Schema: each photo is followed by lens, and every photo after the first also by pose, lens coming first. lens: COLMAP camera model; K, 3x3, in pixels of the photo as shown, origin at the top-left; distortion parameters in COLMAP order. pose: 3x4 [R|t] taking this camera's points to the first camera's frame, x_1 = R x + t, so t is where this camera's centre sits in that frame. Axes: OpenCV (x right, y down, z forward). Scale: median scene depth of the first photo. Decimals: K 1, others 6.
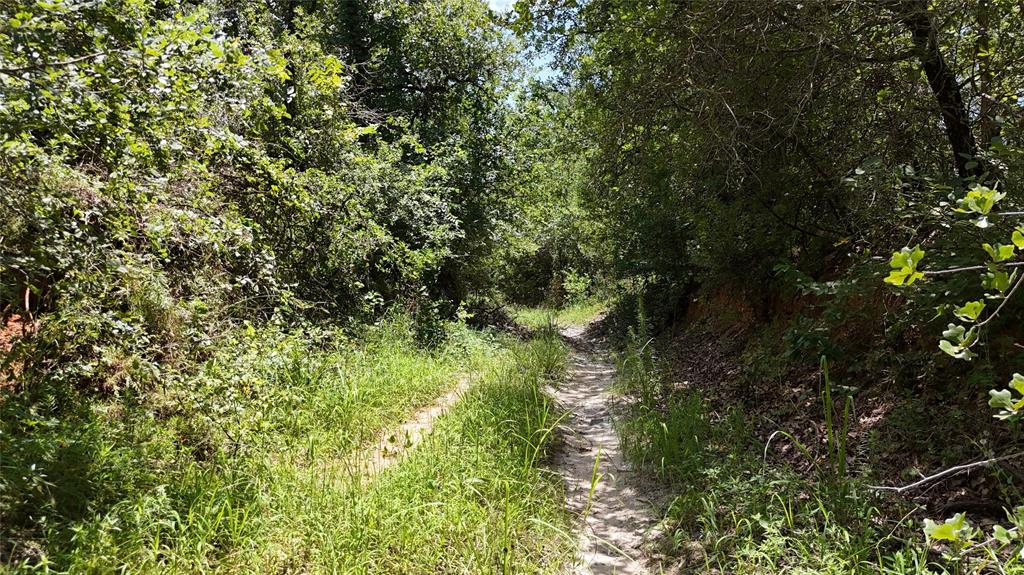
lens RADIAL K [[675.2, 0, 511.1], [0, 675.2, 286.8], [0, 0, 1]] dist [0.004310, 0.000001]
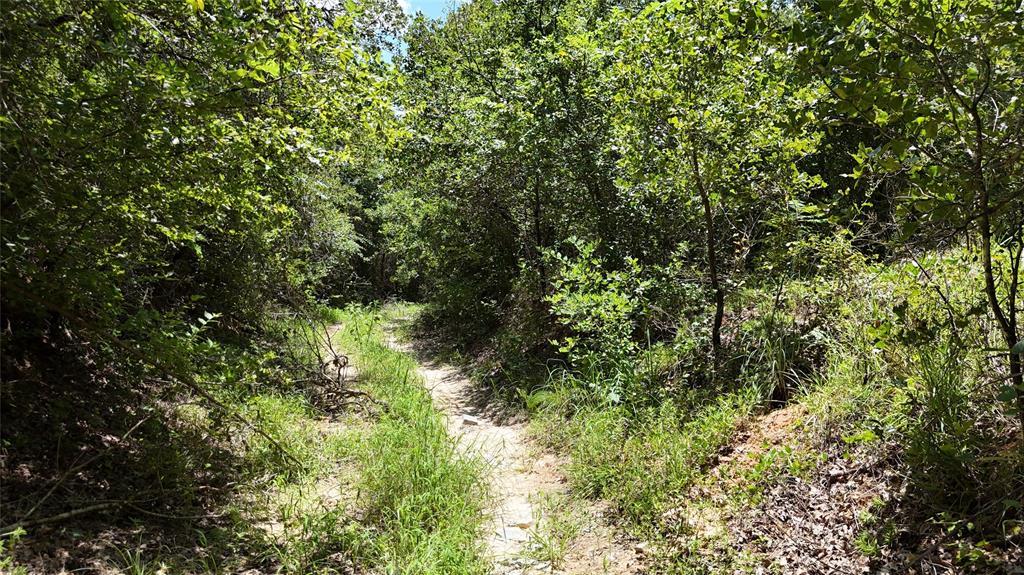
lens RADIAL K [[675.2, 0, 512.0], [0, 675.2, 287.2], [0, 0, 1]] dist [0.004310, 0.000001]
pose [[0.999376, 0.004979, 0.034968, 0.053852], [-0.005011, 0.999987, 0.000819, -0.008104], [-0.034963, -0.000994, 0.999388, 0.735085]]
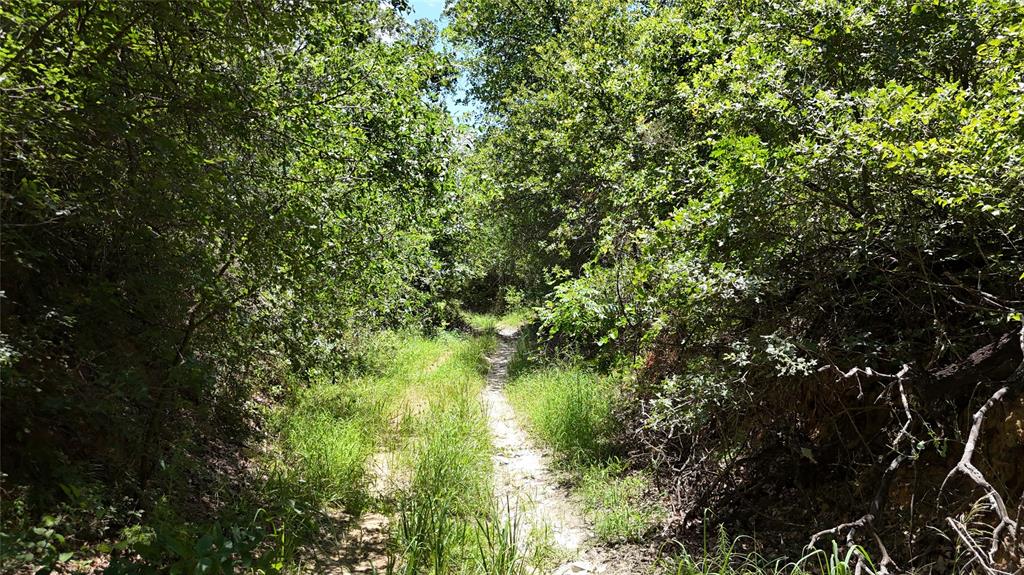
lens RADIAL K [[675.2, 0, 513.4], [0, 675.2, 287.1], [0, 0, 1]] dist [0.004310, 0.000001]
pose [[0.997481, 0.001545, 0.070918, -0.003584], [-0.001567, 0.999999, 0.000255, -0.025515], [-0.070917, -0.000366, 0.997482, -0.382457]]
